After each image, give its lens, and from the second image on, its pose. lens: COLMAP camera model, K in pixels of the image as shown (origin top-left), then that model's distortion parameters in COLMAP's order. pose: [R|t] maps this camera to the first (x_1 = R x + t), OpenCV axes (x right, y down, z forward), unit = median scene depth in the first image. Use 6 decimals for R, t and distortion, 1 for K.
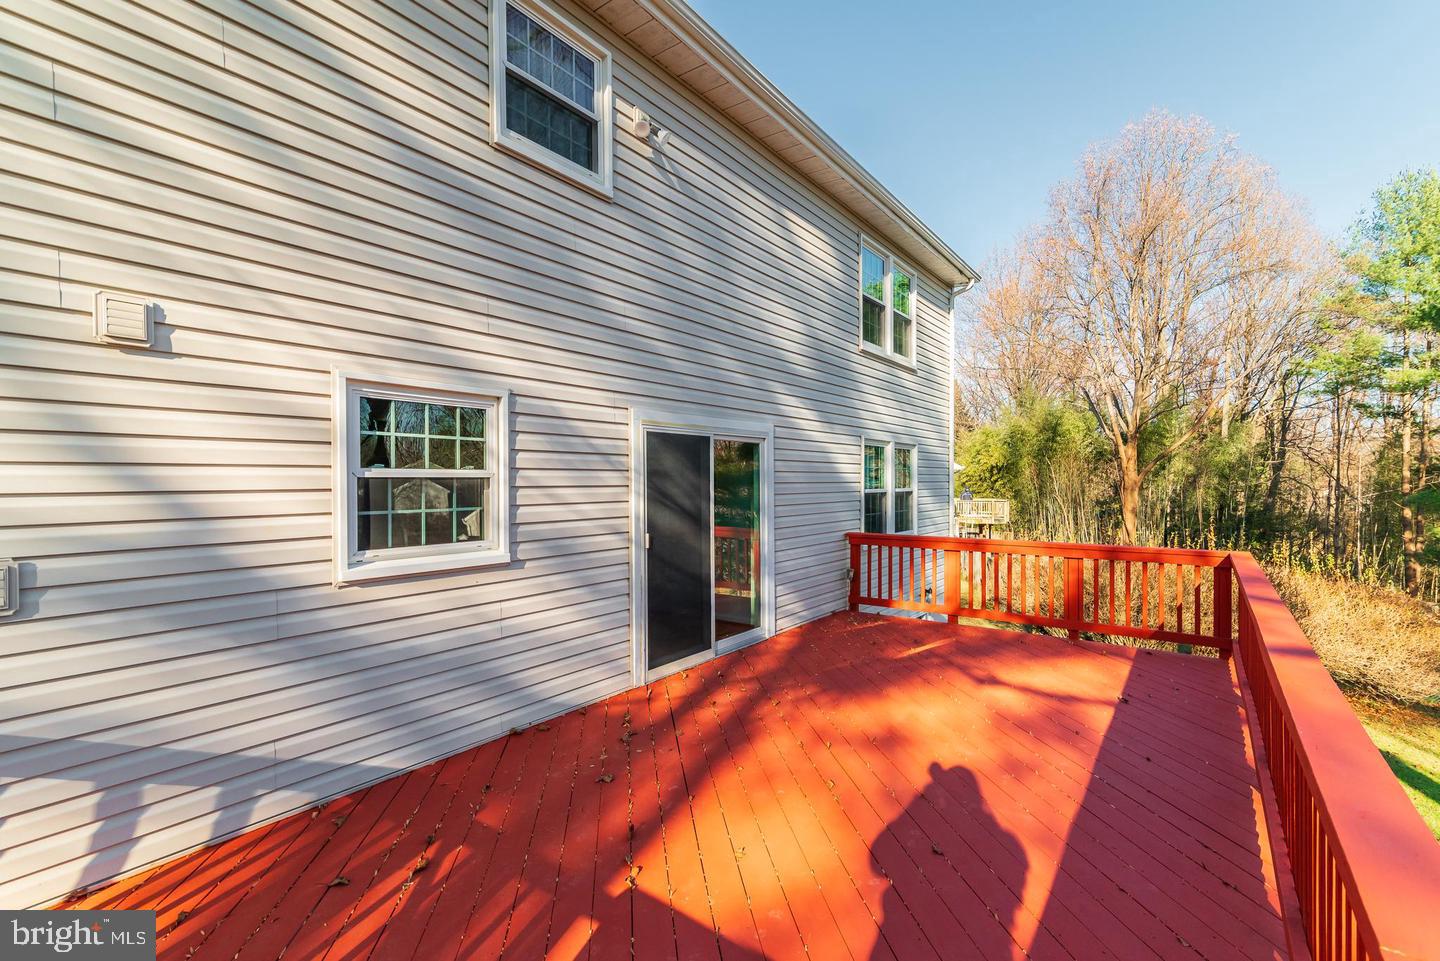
lens RADIAL K [[648.4, 0, 717.0], [0, 648.4, 486.0], [0, 0, 1]] dist [0.012235, -0.000712]
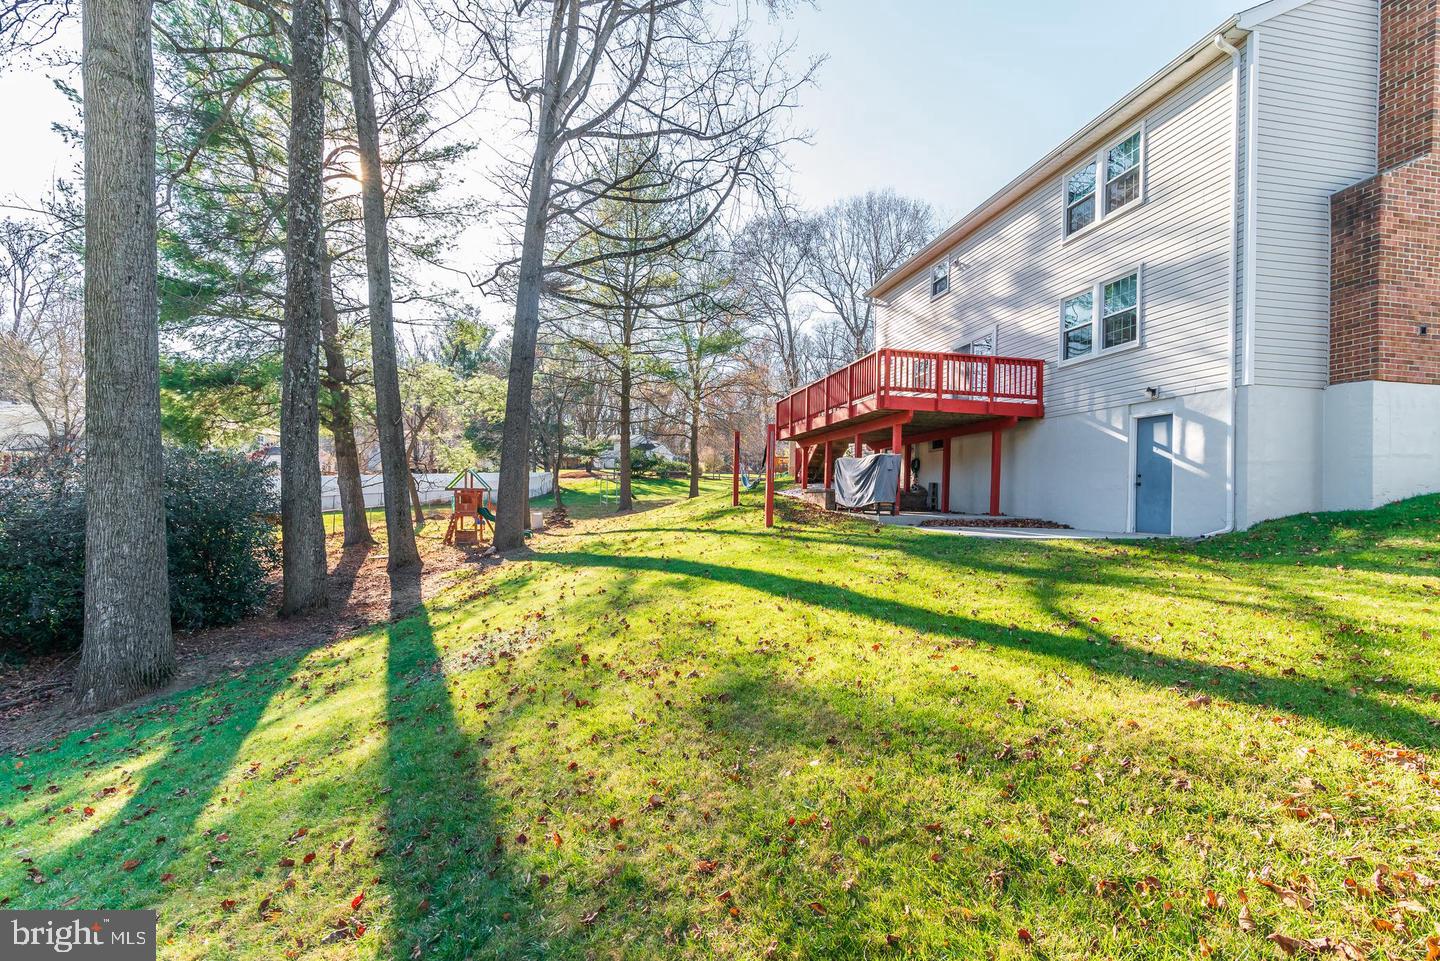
lens RADIAL K [[648.4, 0, 717.0], [0, 648.4, 486.0], [0, 0, 1]] dist [0.012235, -0.000712]
pose [[-0.683817, -0.022818, -0.729296, 2.073829], [-0.029921, 0.999547, -0.003218, 0.442309], [0.729040, 0.019621, -0.684190, 1.552715]]
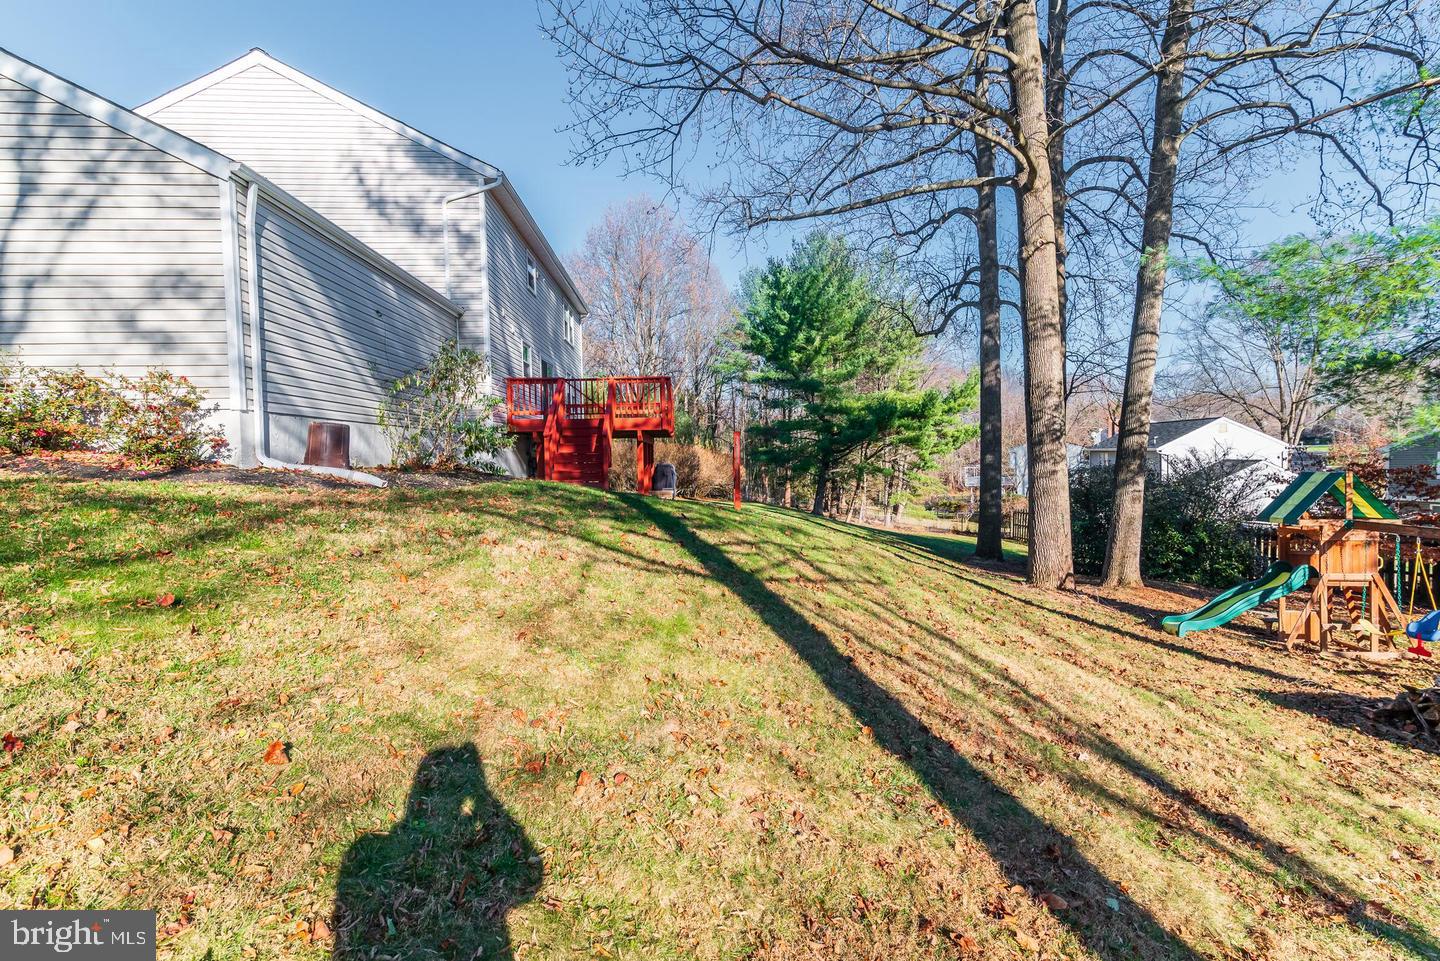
lens RADIAL K [[648.4, 0, 717.0], [0, 648.4, 486.0], [0, 0, 1]] dist [0.012235, -0.000712]
pose [[0.769820, -0.046074, 0.636596, -1.077793], [0.029205, 0.998889, 0.036979, 0.339241], [-0.637593, -0.009875, 0.770310, -1.575663]]
